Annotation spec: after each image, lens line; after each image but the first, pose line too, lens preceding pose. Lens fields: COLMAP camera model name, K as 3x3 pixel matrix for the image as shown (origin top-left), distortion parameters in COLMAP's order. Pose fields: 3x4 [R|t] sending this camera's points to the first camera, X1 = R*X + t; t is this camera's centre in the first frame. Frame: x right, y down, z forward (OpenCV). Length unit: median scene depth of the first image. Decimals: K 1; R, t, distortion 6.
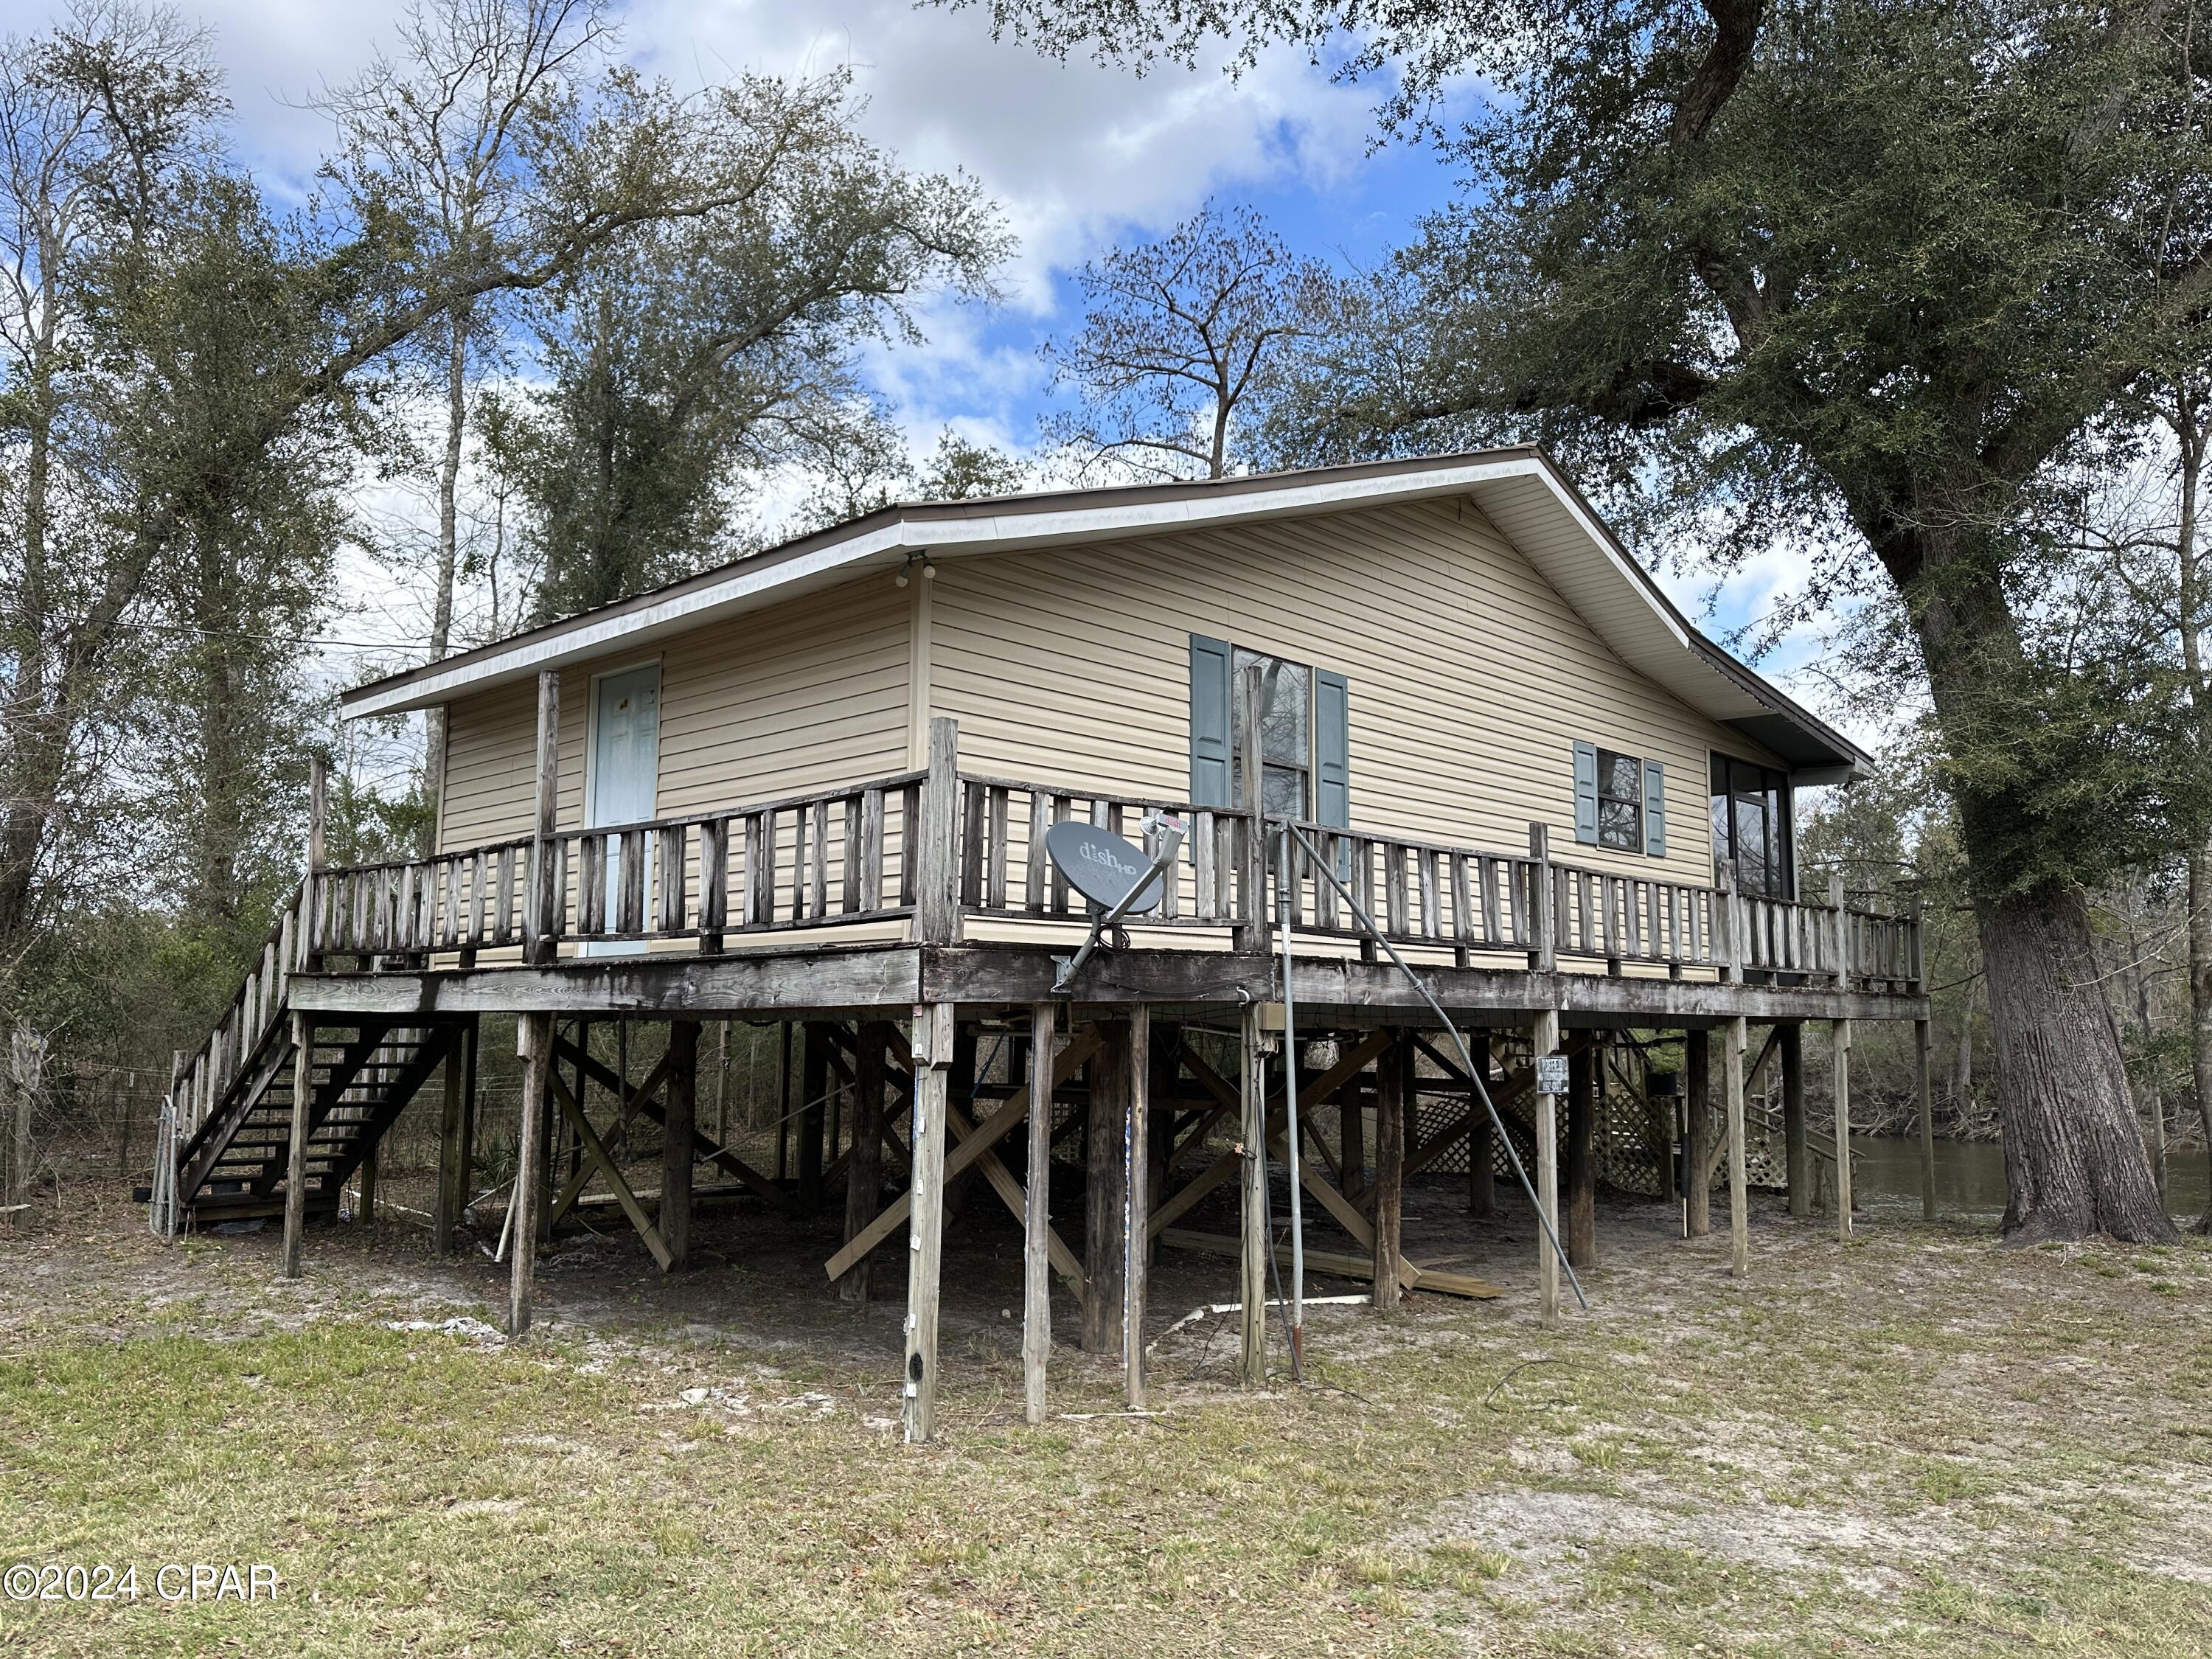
lens RADIAL K [[1552.3, 0, 1092.5], [0, 1552.3, 827.8], [0, 0, 1]] dist [0.062574, -0.076527]
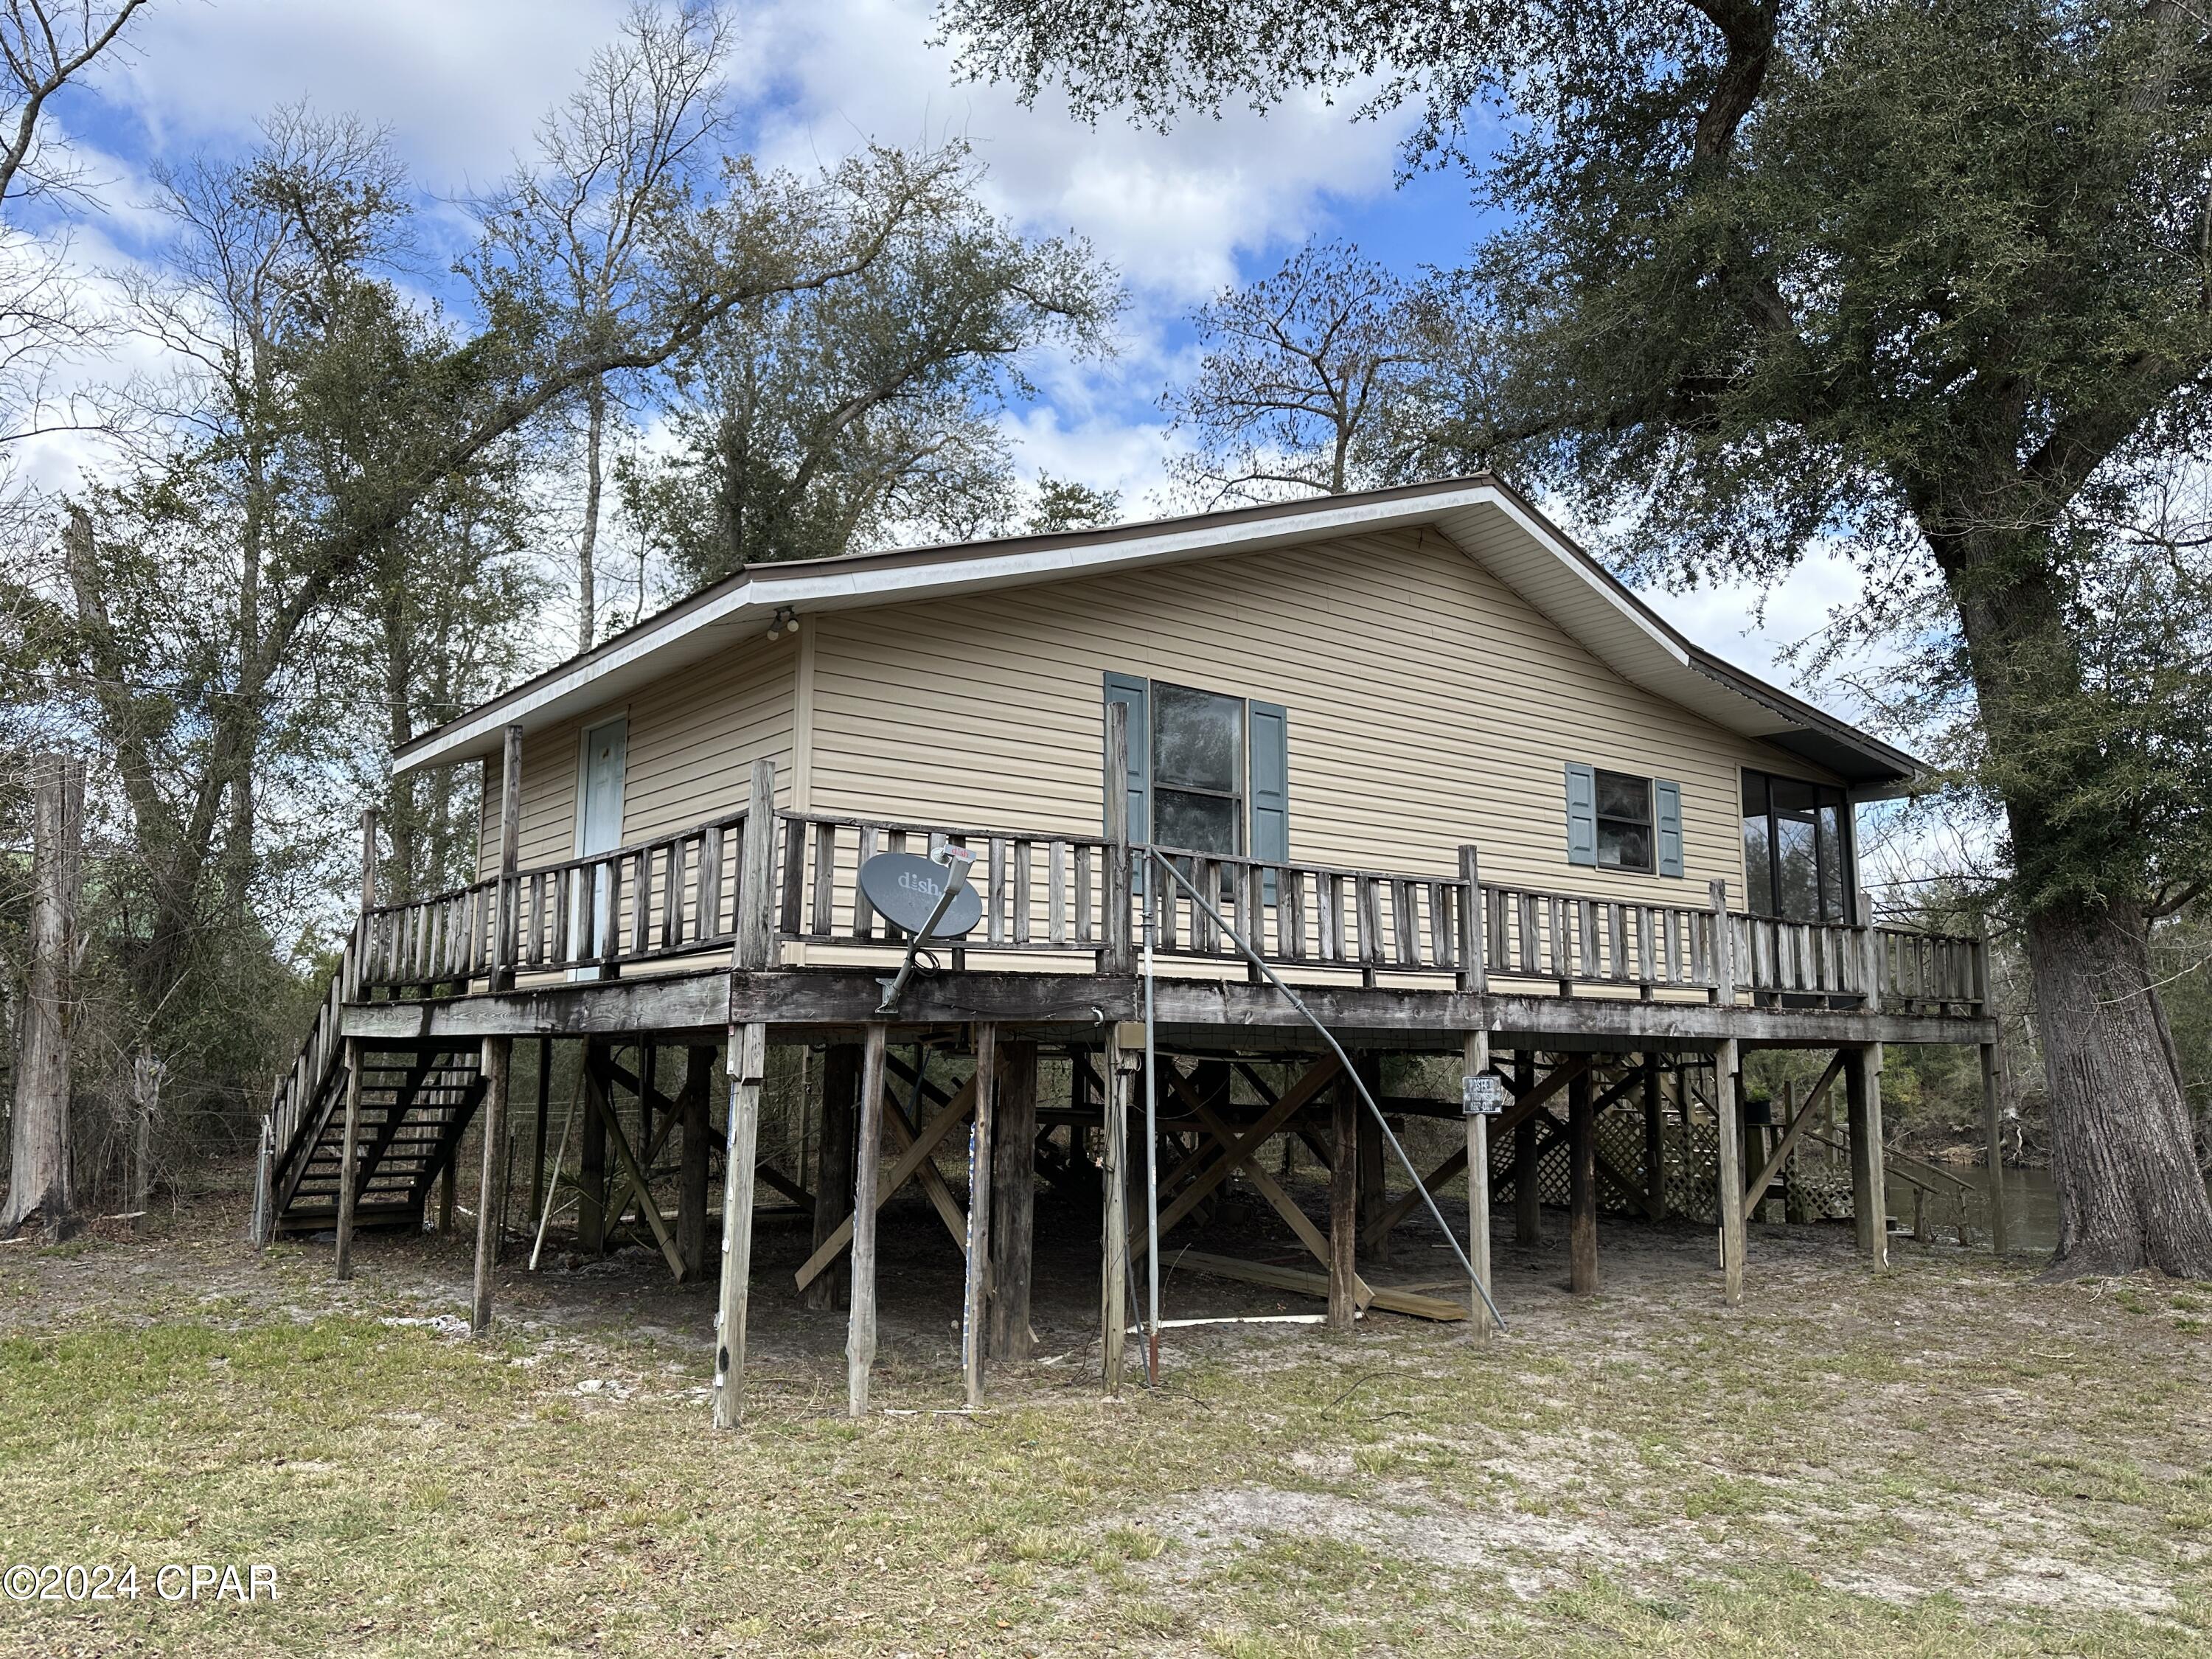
lens RADIAL K [[1552.3, 0, 1114.7], [0, 1552.3, 825.3], [0, 0, 1]] dist [0.062574, -0.076527]
pose [[0.991018, -0.021250, -0.132033, 0.156976], [0.018318, 0.999559, -0.023381, 0.002535], [0.132472, 0.020753, 0.990969, -0.025508]]
